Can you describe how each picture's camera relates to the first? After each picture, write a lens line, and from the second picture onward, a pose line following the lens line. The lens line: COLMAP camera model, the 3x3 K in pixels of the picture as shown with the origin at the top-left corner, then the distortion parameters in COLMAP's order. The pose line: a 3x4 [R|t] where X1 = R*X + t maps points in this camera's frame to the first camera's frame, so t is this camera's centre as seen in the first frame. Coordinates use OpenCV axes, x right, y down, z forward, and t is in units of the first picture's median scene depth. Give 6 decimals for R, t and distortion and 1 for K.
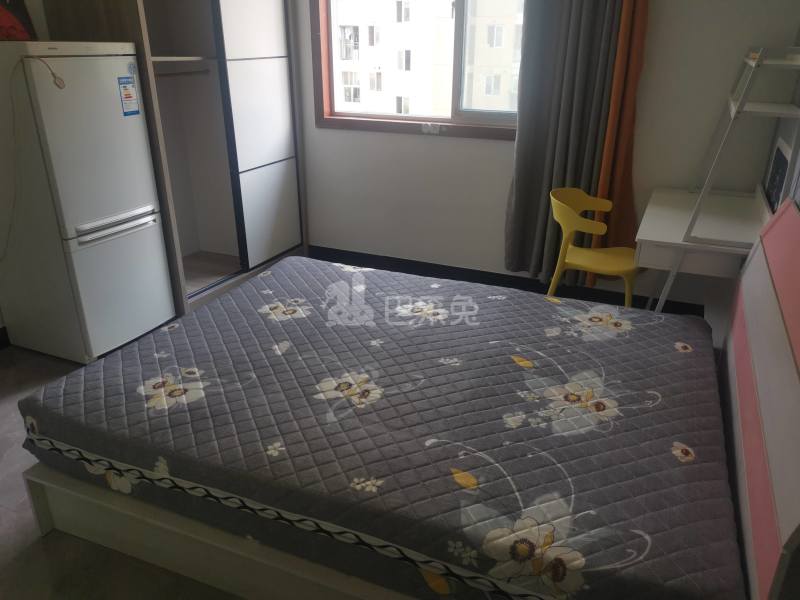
lens RADIAL K [[617.2, 0, 402.9], [0, 617.2, 302.4], [0, 0, 1]] dist [0.049414, -0.042264]
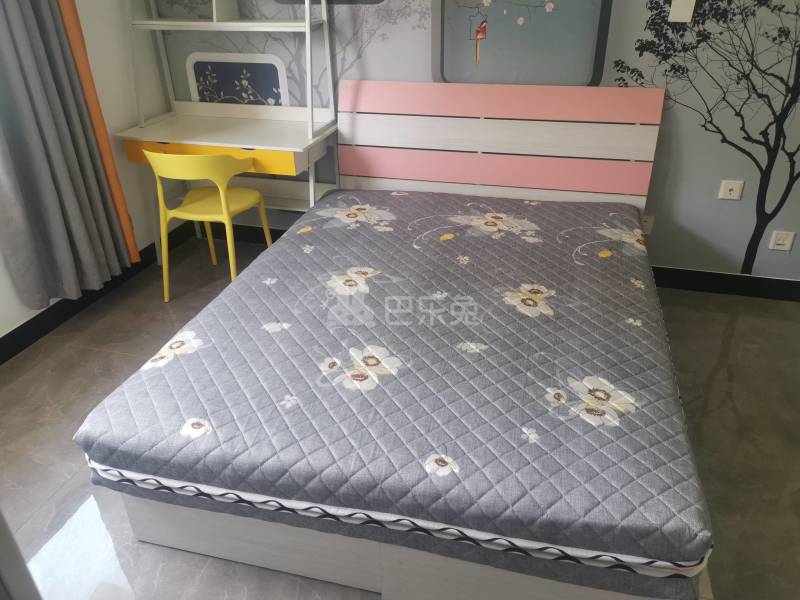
lens RADIAL K [[617.2, 0, 402.9], [0, 617.2, 302.4], [0, 0, 1]] dist [0.049414, -0.042264]
pose [[-0.141792, -0.490100, 0.860057, -0.940376], [0.404367, 0.764362, 0.502234, -0.469904], [-0.903539, 0.418992, 0.089800, 1.037620]]
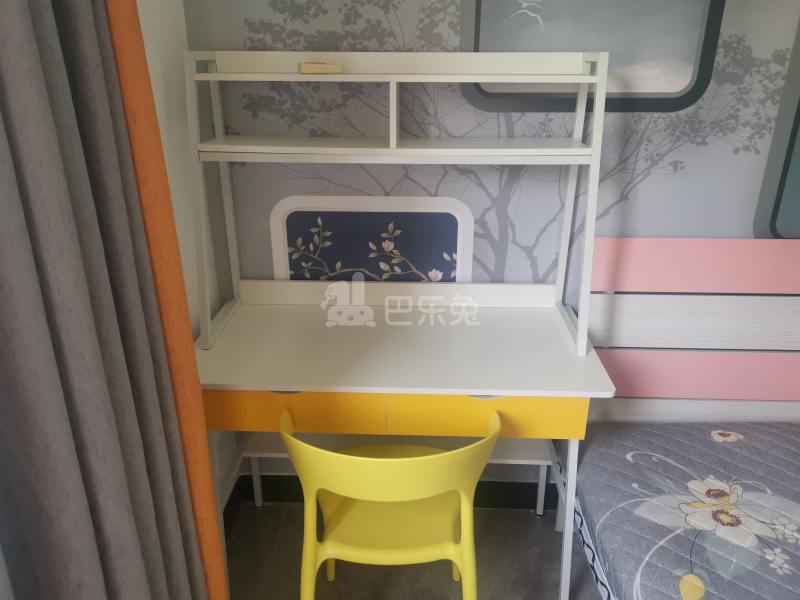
lens RADIAL K [[617.2, 0, 402.9], [0, 617.2, 302.4], [0, 0, 1]] dist [0.049414, -0.042264]
pose [[-0.385443, -0.361010, 0.849179, 0.004966], [0.353195, 0.792480, 0.497221, -0.627004], [-0.852459, 0.491577, -0.177949, 1.494348]]
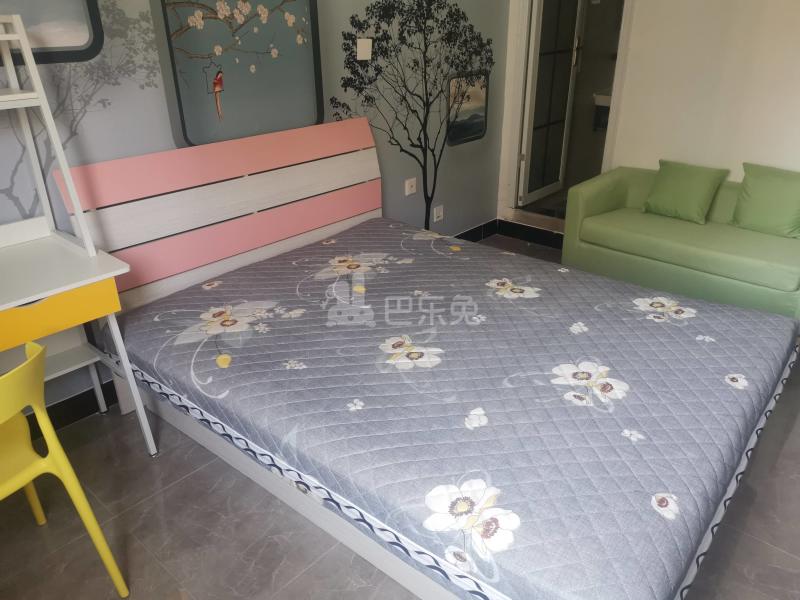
lens RADIAL K [[617.2, 0, 402.9], [0, 617.2, 302.4], [0, 0, 1]] dist [0.049414, -0.042264]
pose [[-0.956413, -0.125669, 0.263593, -0.193567], [0.114870, 0.667985, 0.735255, -0.737842], [-0.268475, 0.733487, -0.624434, 1.741463]]
